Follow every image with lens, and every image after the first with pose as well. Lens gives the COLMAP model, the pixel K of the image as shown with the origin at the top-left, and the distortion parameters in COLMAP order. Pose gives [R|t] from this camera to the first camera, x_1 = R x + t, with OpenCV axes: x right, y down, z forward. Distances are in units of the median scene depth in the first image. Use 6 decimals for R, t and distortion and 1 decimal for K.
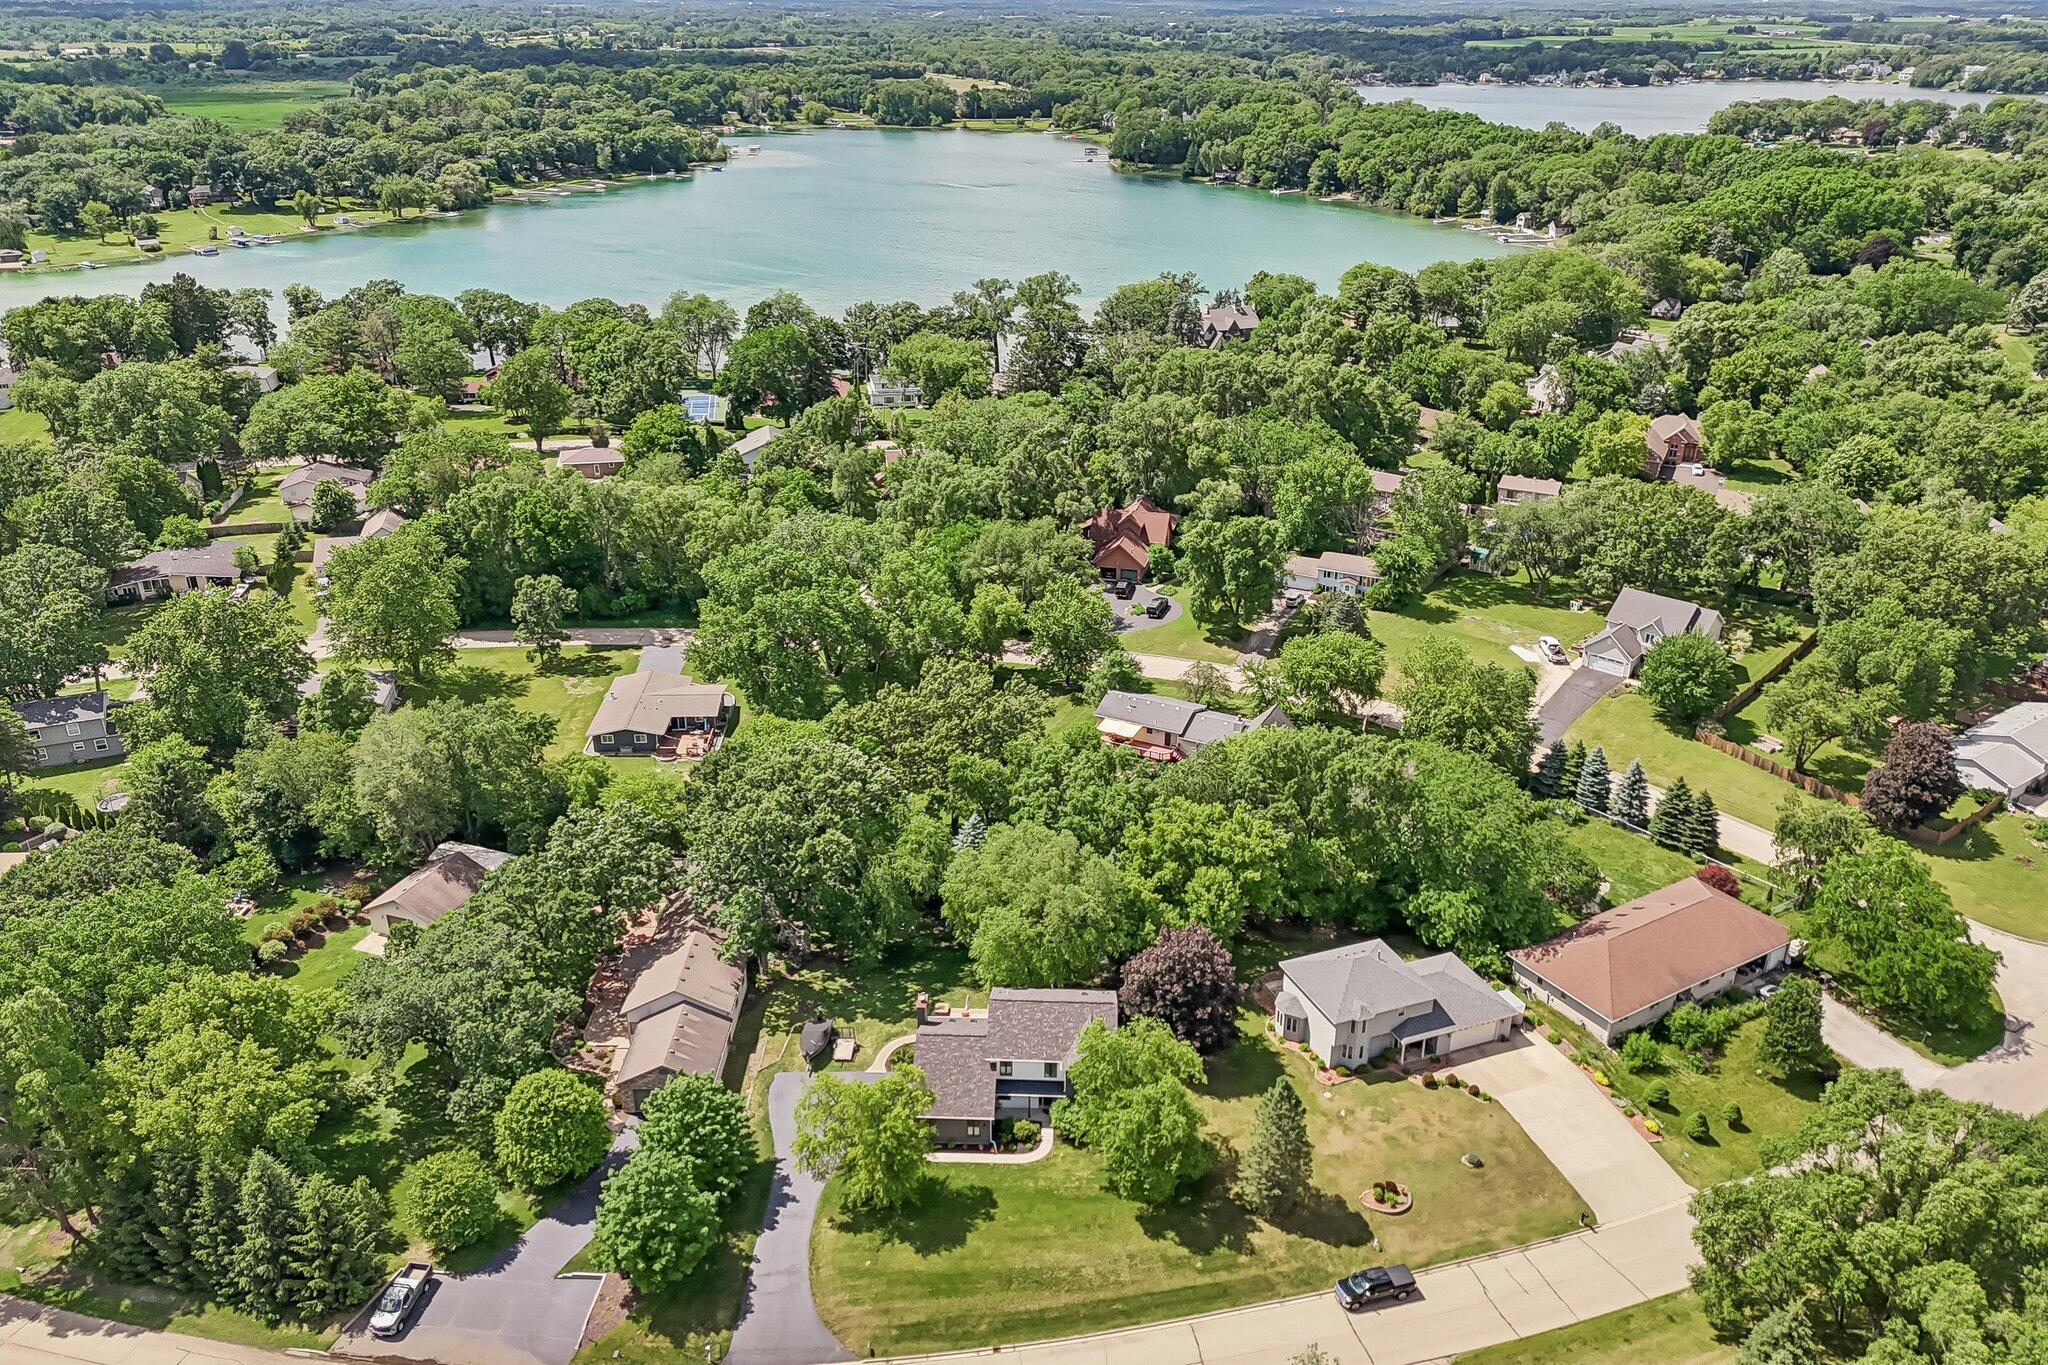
lens RADIAL K [[1496.7, 0, 1041.2], [0, 1496.7, 684.5], [0, 0, 1]] dist [0.084154, -0.083732]
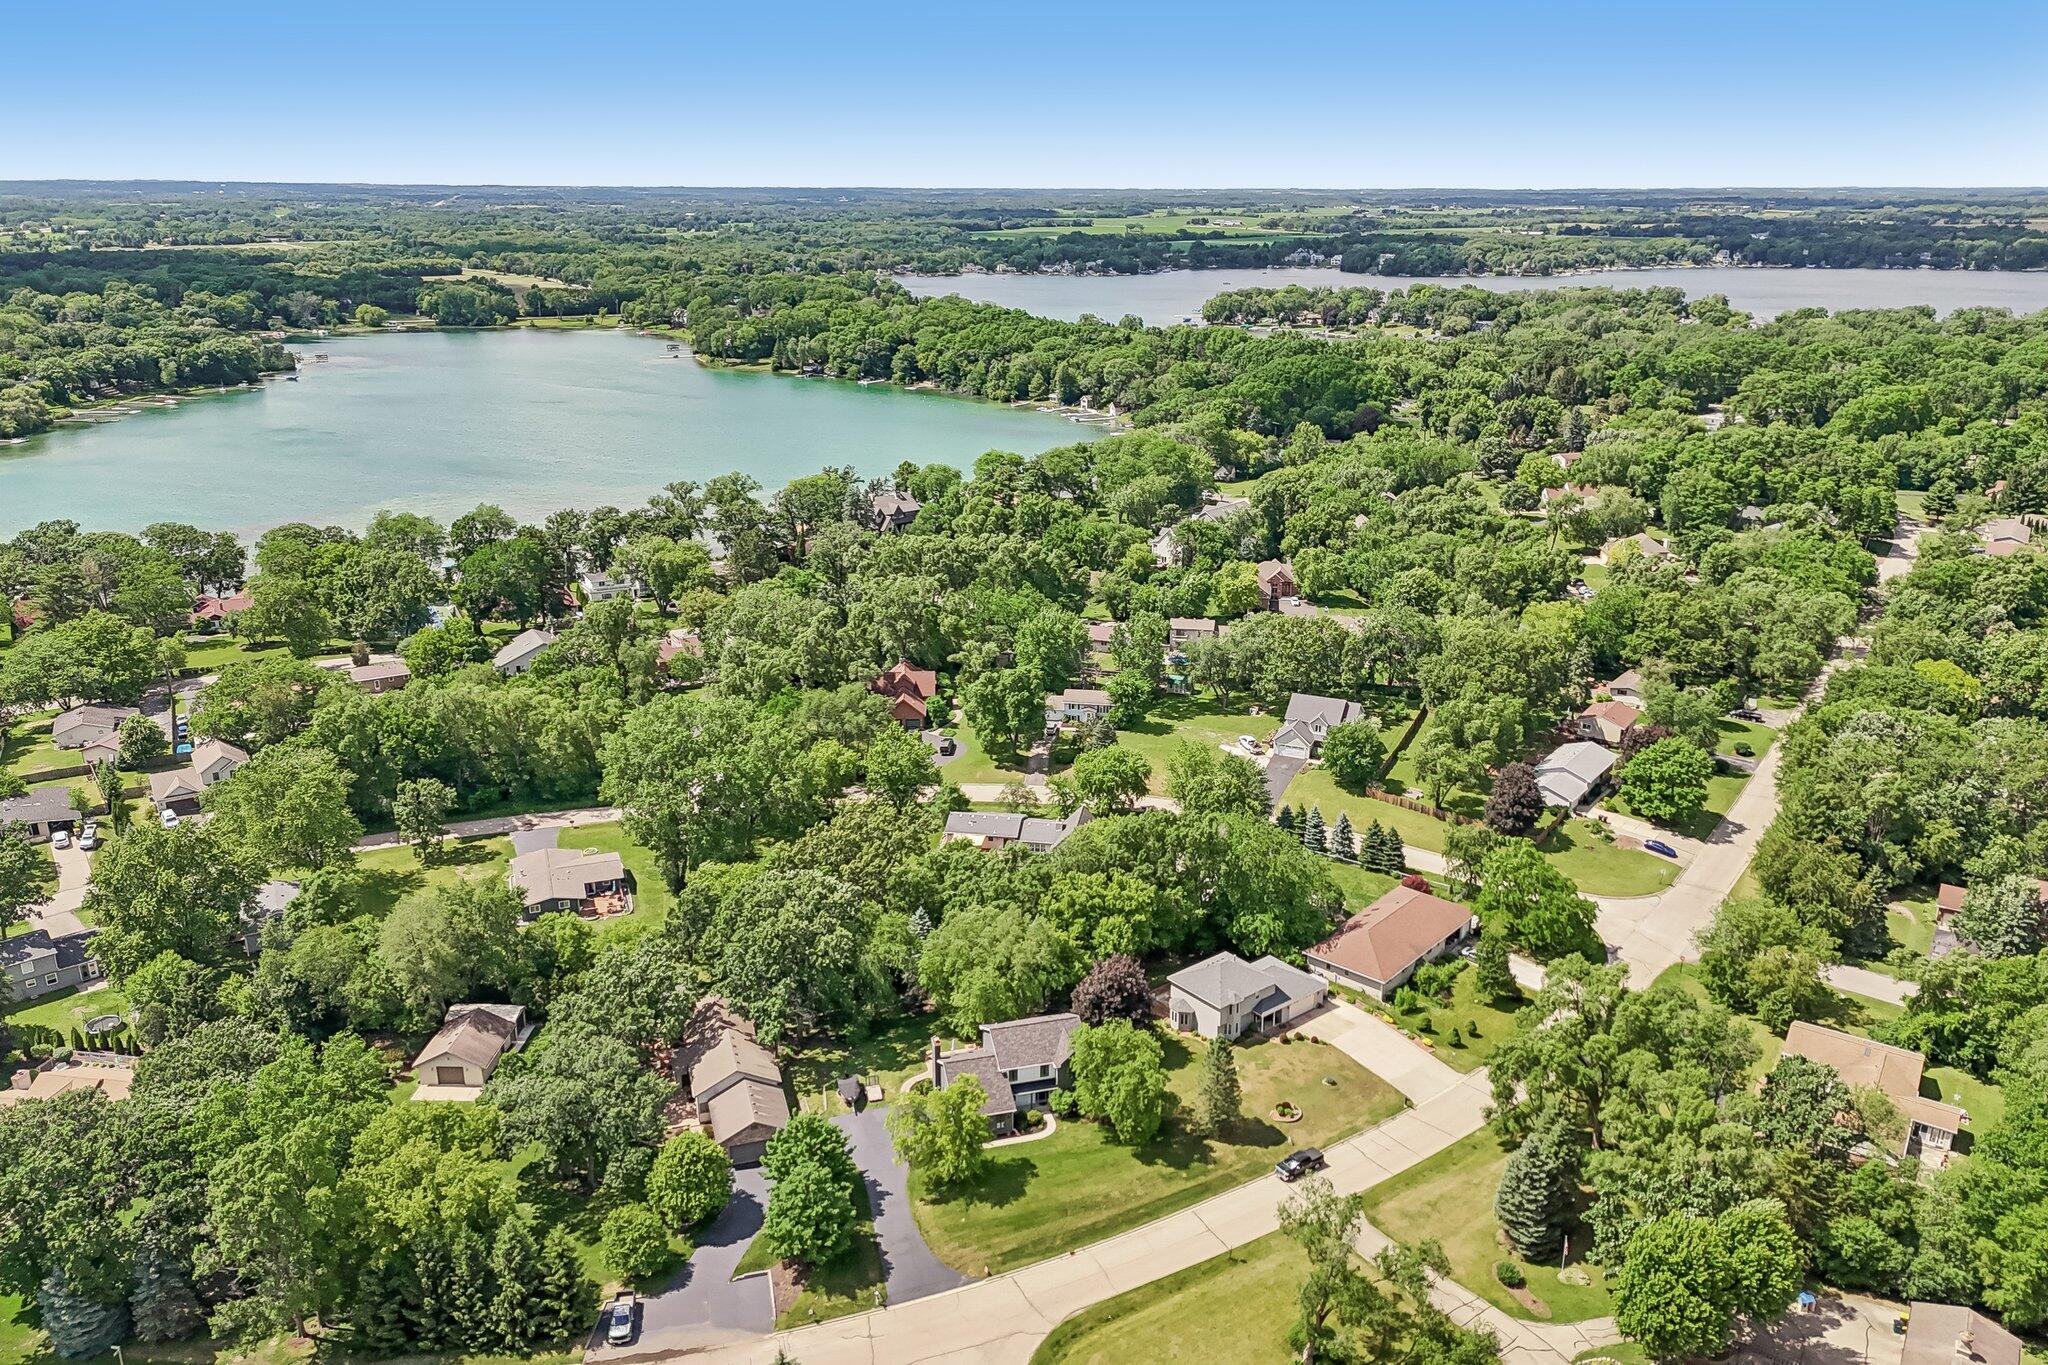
lens RADIAL K [[1496.7, 0, 1041.2], [0, 1496.7, 684.5], [0, 0, 1]] dist [0.084154, -0.083732]
pose [[0.952957, -0.098199, 0.286756, -0.160067], [0.127796, 0.988035, -0.086347, 0.010973], [-0.274846, 0.118931, 0.954104, -0.160577]]
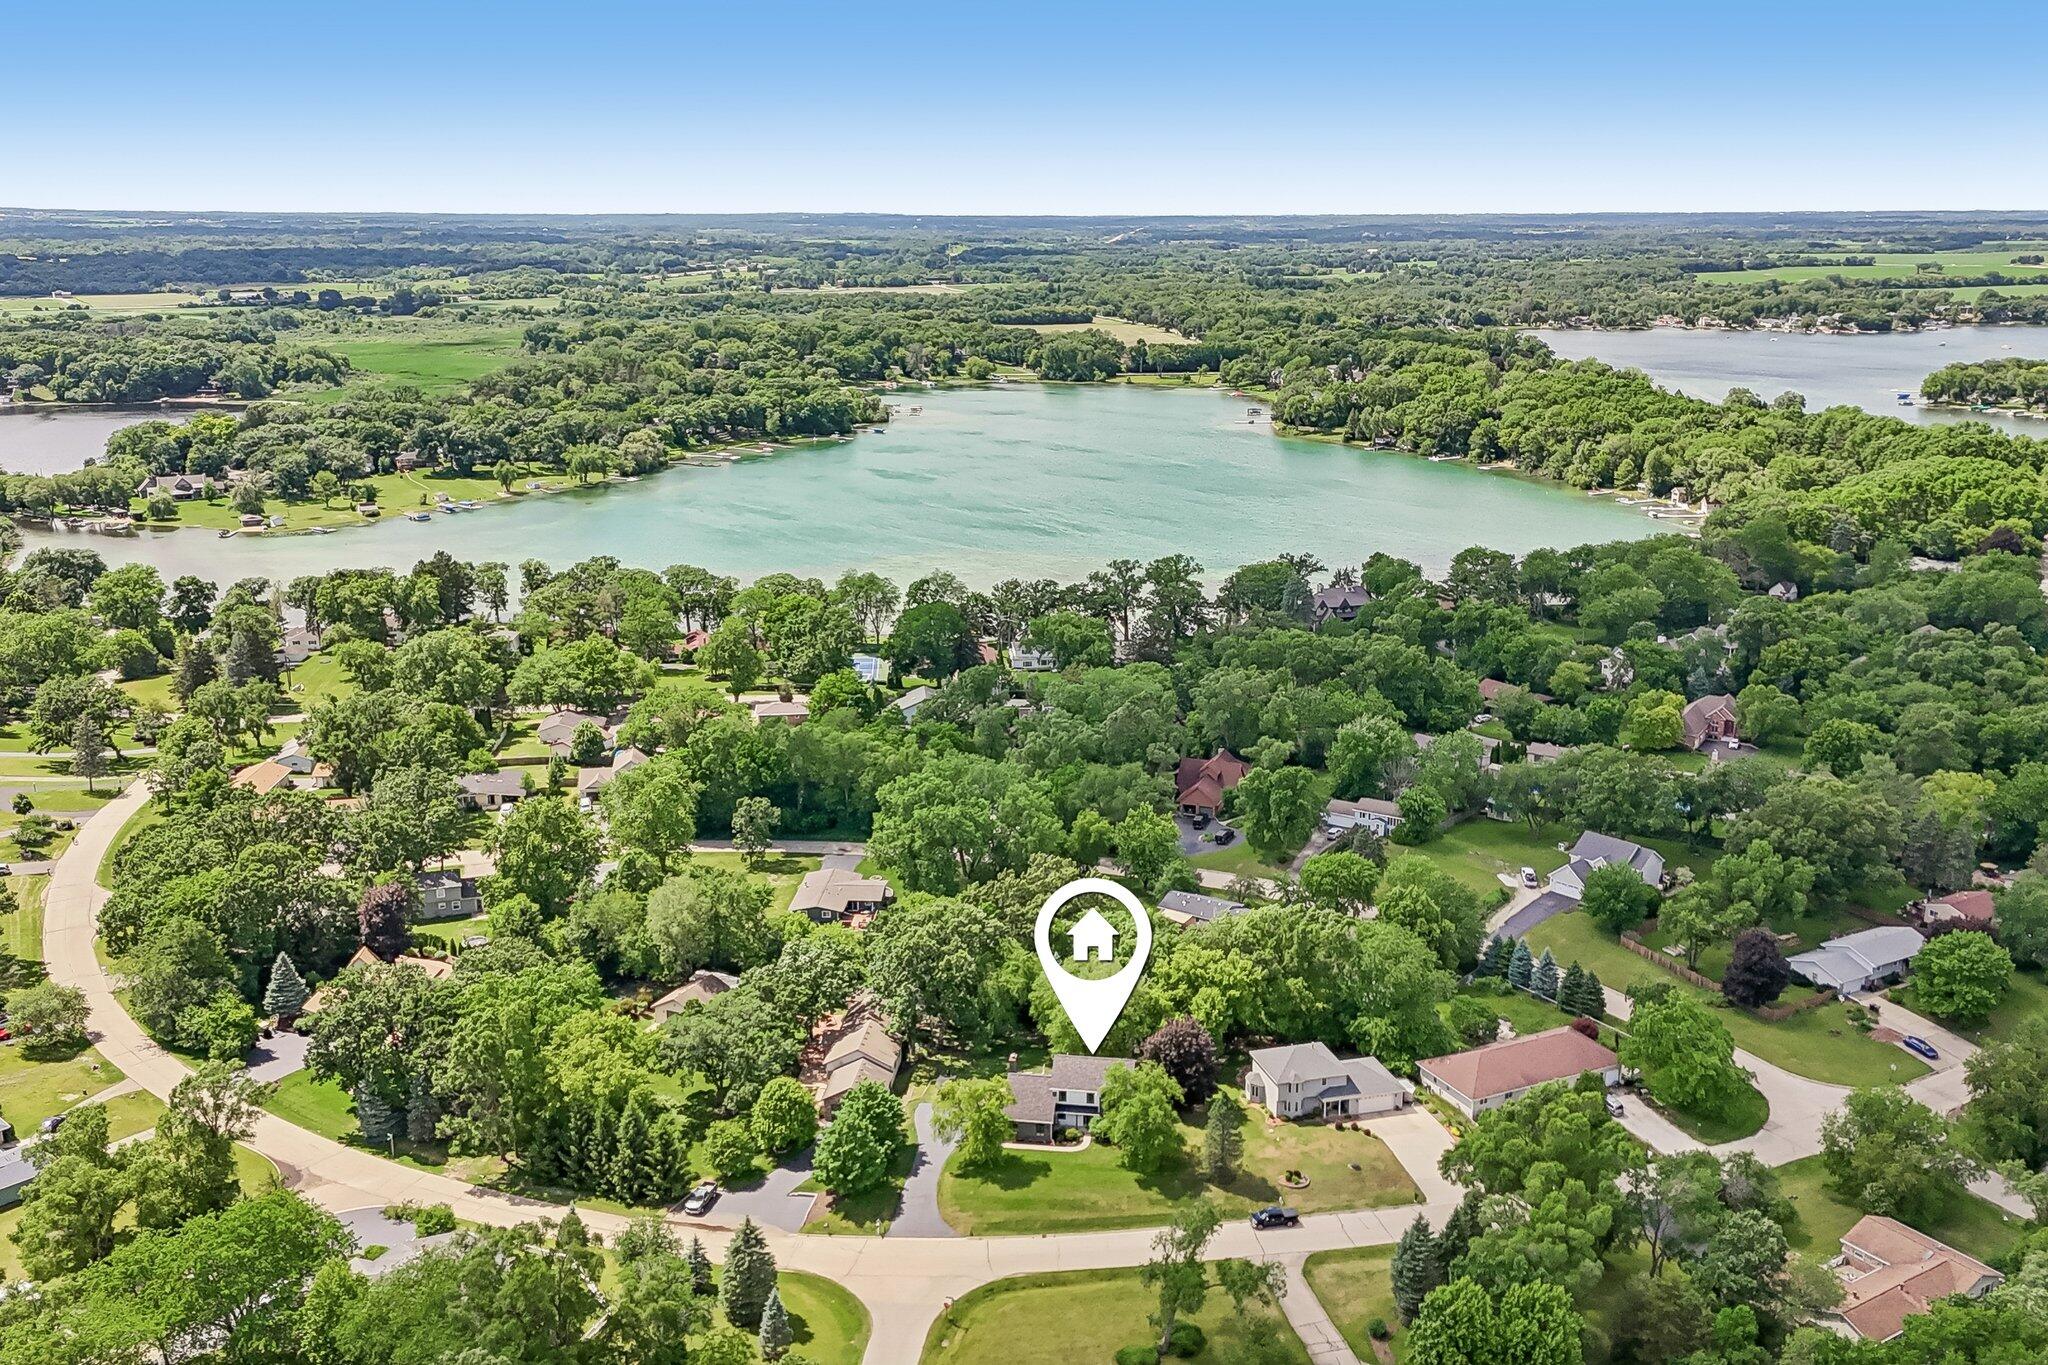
lens RADIAL K [[1786.8, 0, 1052.4], [0, 1786.8, 680.5], [0, 0, 1]] dist [0.119145, -0.185408]
pose [[0.995120, 0.020809, -0.096451, 0.062886], [-0.036746, 0.985350, -0.166540, 0.062006], [0.091573, 0.169272, 0.981306, -0.423448]]
